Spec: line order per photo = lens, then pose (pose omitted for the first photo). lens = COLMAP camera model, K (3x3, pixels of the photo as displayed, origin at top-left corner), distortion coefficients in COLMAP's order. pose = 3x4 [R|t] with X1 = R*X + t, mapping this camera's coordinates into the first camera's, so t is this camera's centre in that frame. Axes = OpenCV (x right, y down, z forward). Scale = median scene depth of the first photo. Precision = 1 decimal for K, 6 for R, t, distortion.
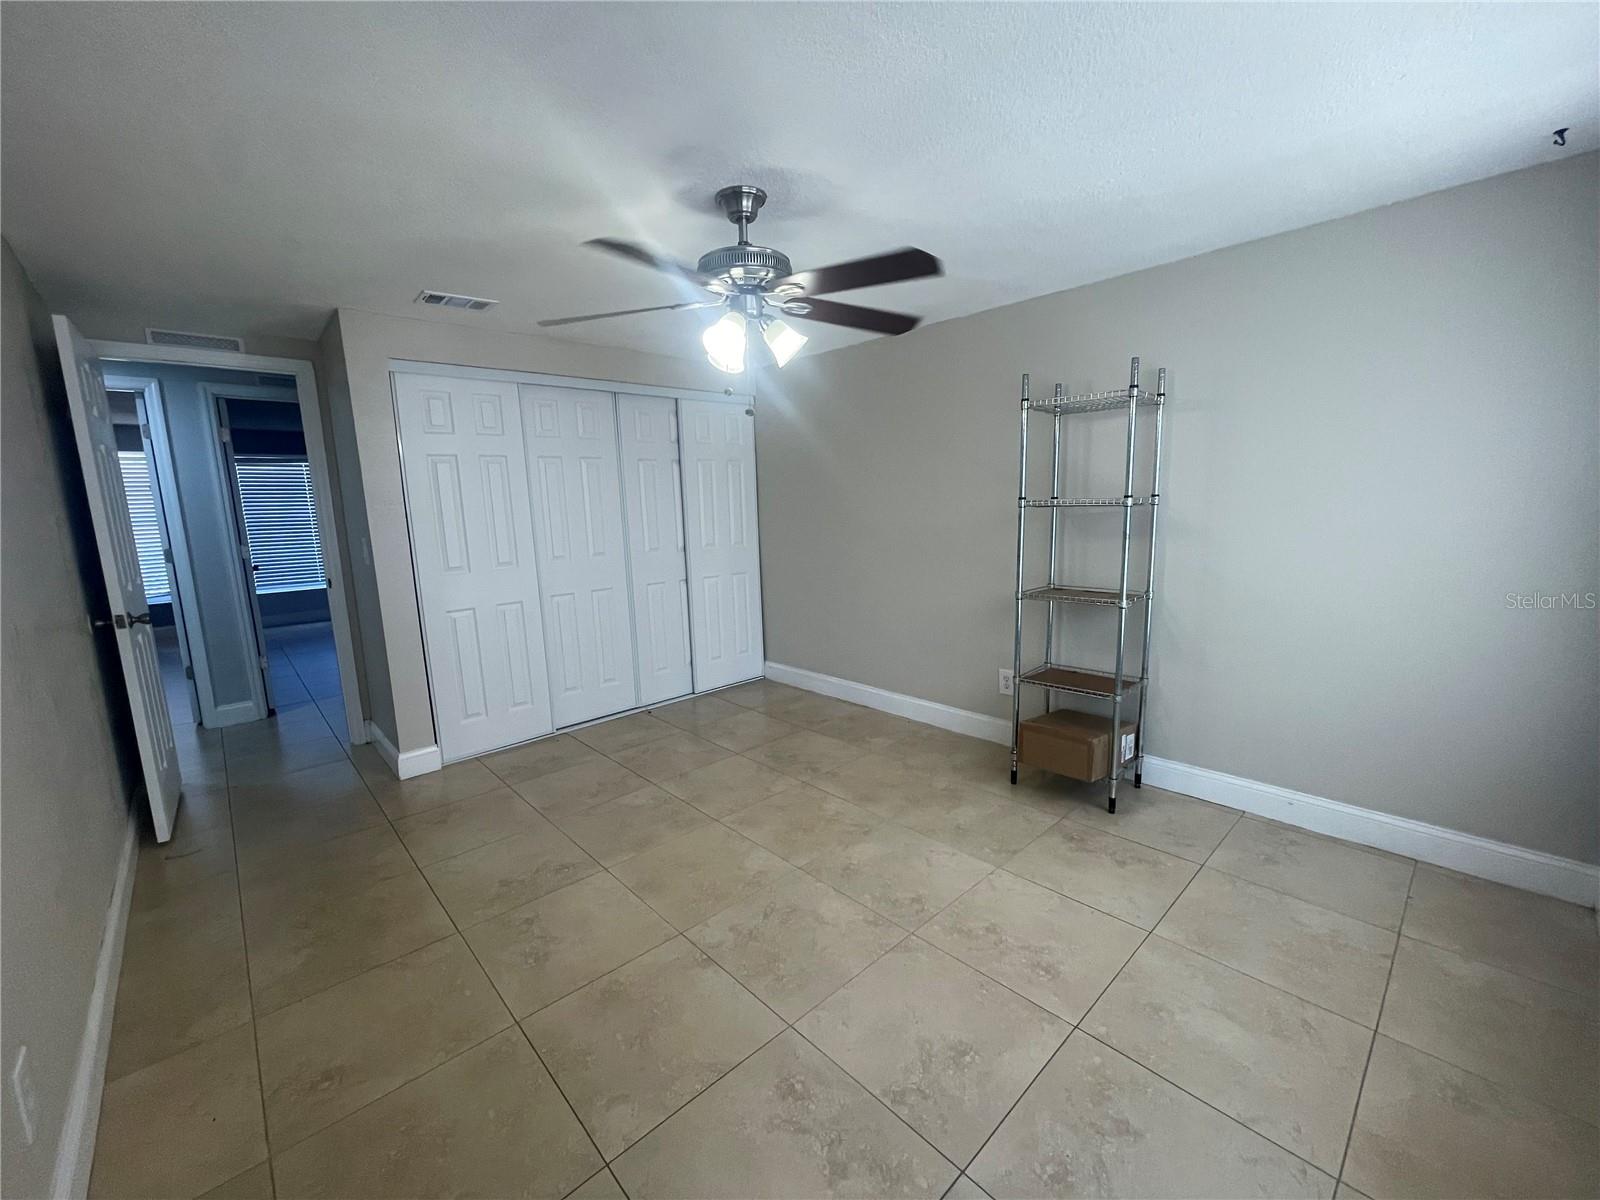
lens RADIAL K [[644.9, 0, 788.3], [0, 644.9, 597.2], [0, 0, 1]] dist [0.000080, 0.000164]
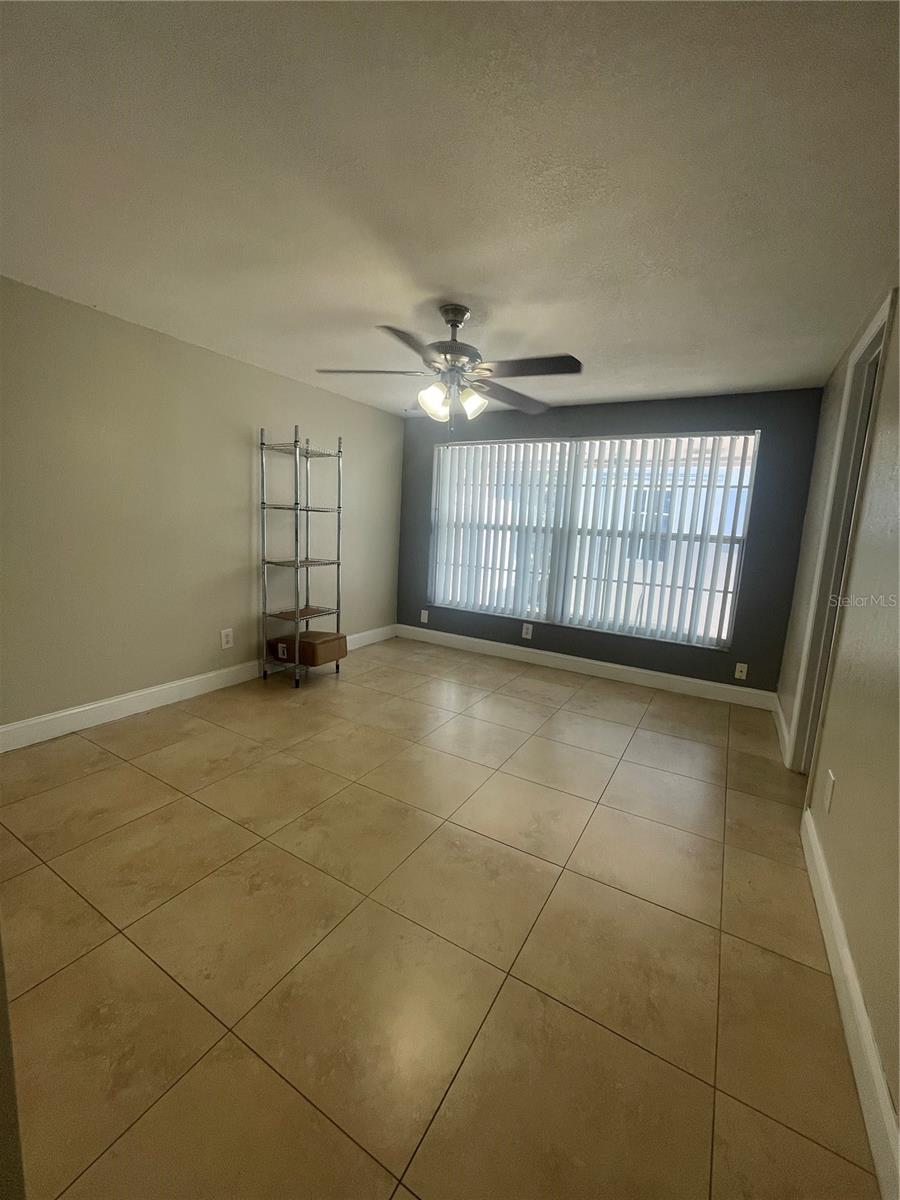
lens RADIAL K [[483.7, 0, 450.2], [0, 483.7, 598.8], [0, 0, 1]] dist [0.000080, 0.000164]
pose [[-0.292735, -0.136129, 0.946454, -0.776030], [0.102982, 0.979568, 0.172744, -0.078371], [-0.950632, 0.148036, -0.272735, 0.875112]]
